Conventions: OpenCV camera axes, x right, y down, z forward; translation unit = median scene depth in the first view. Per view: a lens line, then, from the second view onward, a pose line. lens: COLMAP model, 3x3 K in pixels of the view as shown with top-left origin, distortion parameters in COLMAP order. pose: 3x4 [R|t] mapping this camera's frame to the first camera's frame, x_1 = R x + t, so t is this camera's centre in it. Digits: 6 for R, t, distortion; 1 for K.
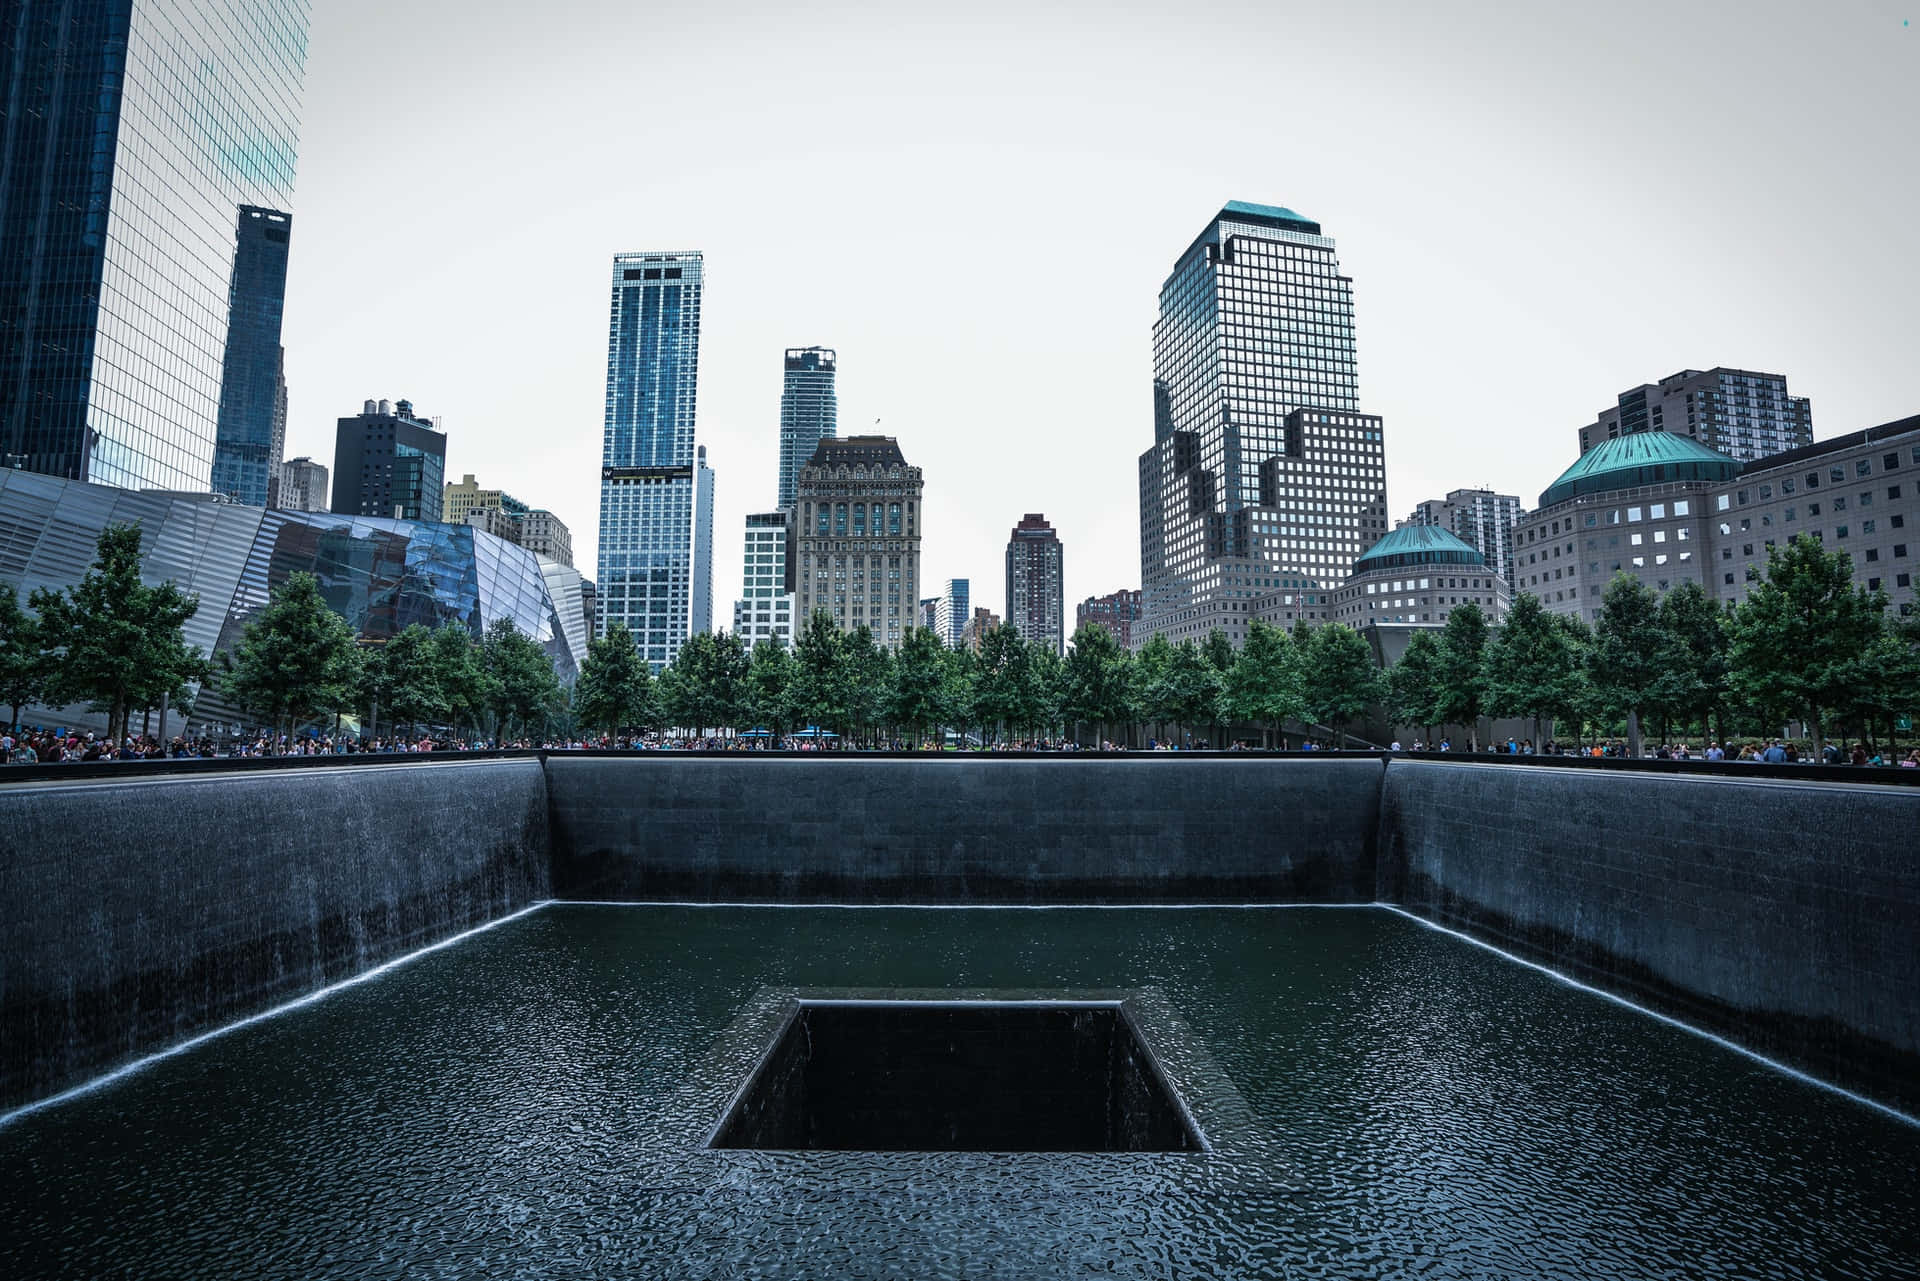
lens RADIAL K [[907.1, 0, 960.0], [0, 907.1, 640.5], [0, 0, 1]] dist [-0.000682, -0.000079]
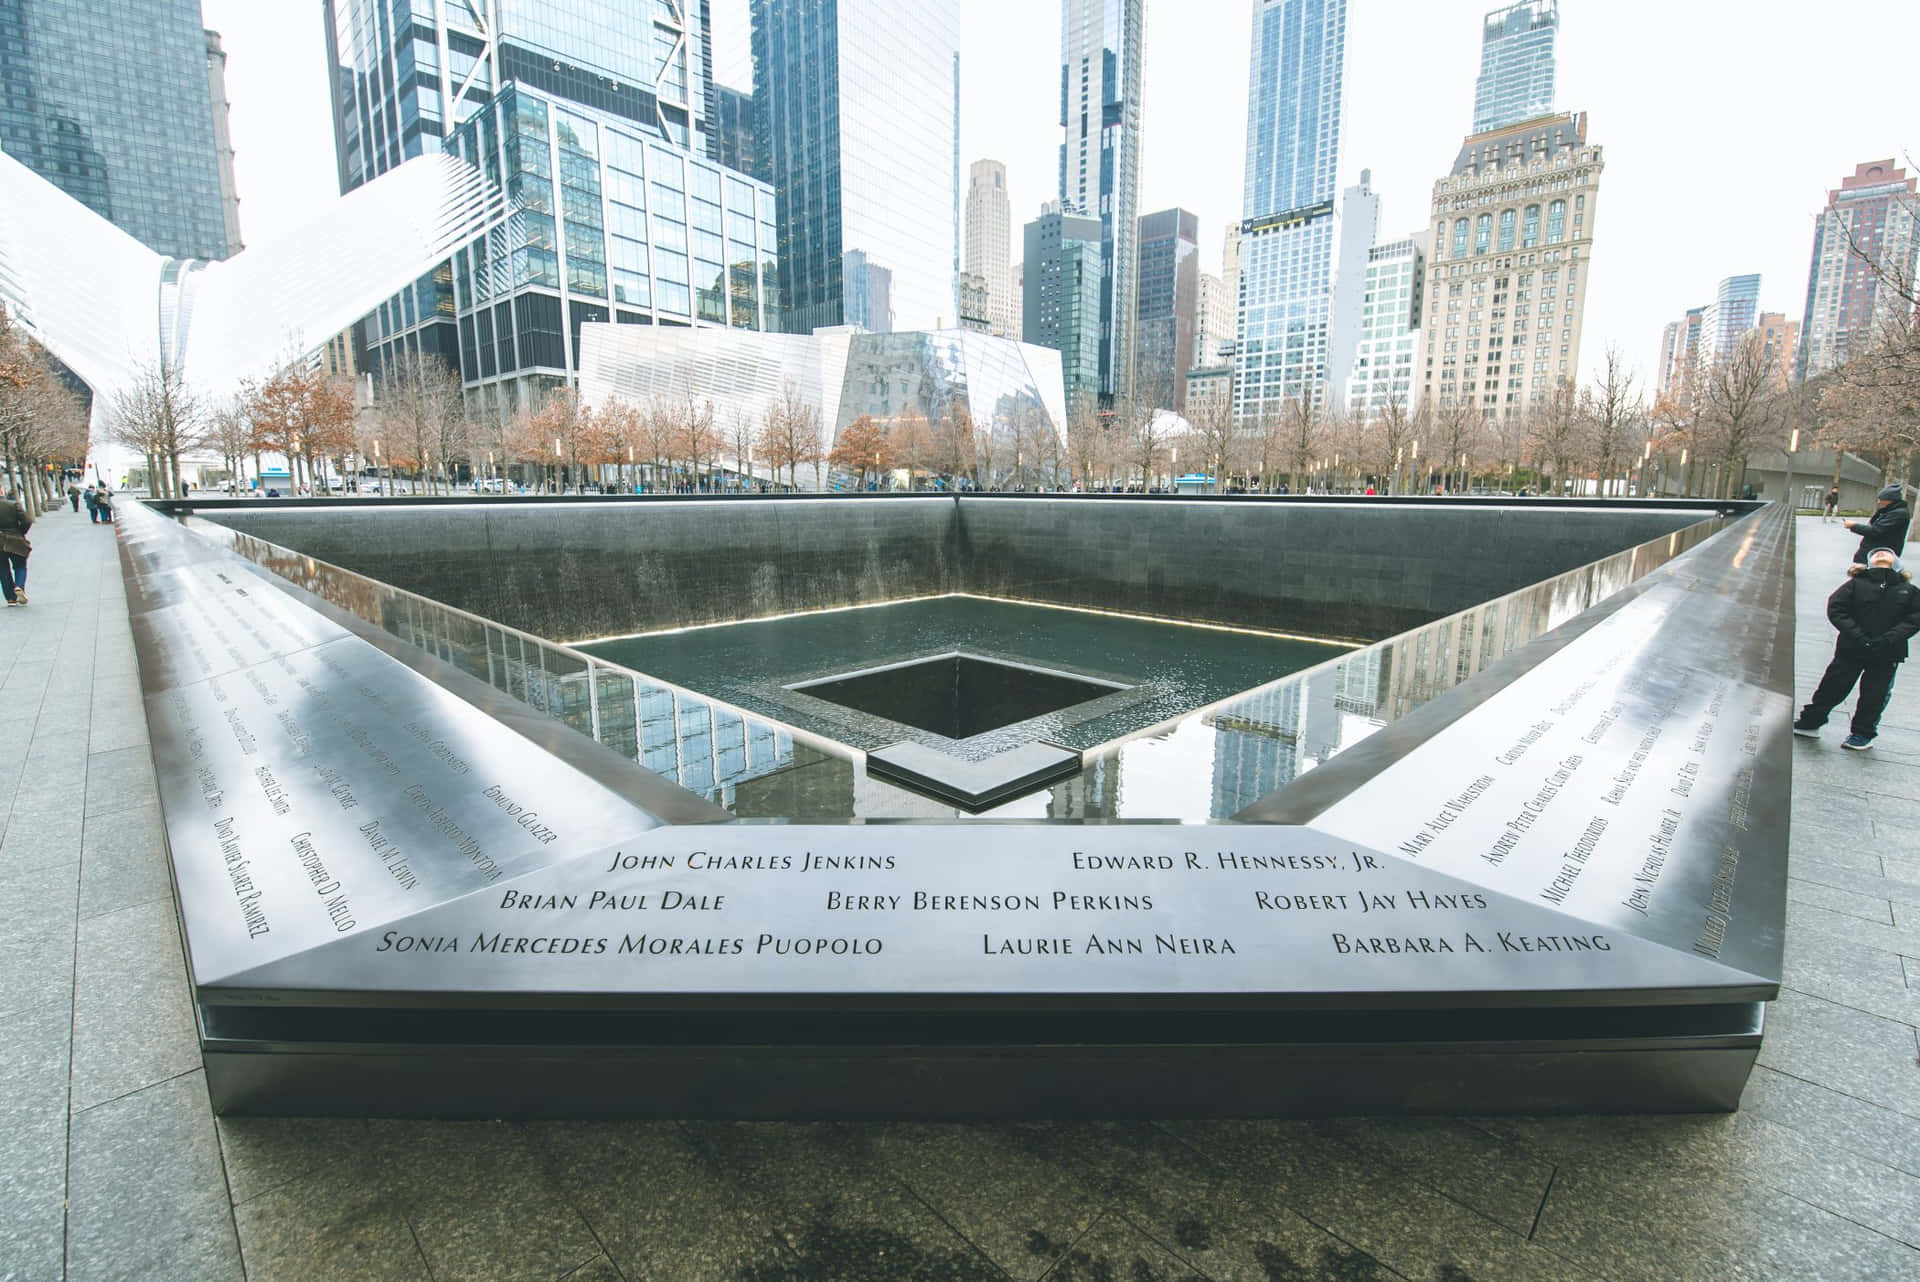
lens RADIAL K [[857.4, 0, 960.0], [0, 857.4, 641.0], [0, 0, 1]] dist [0.000659, -0.006780]
pose [[0.726079, 0.123801, -0.676375, 0.108357], [0.070541, 0.965058, 0.252364, 0.000803], [0.683983, -0.230949, 0.691975, -0.001507]]
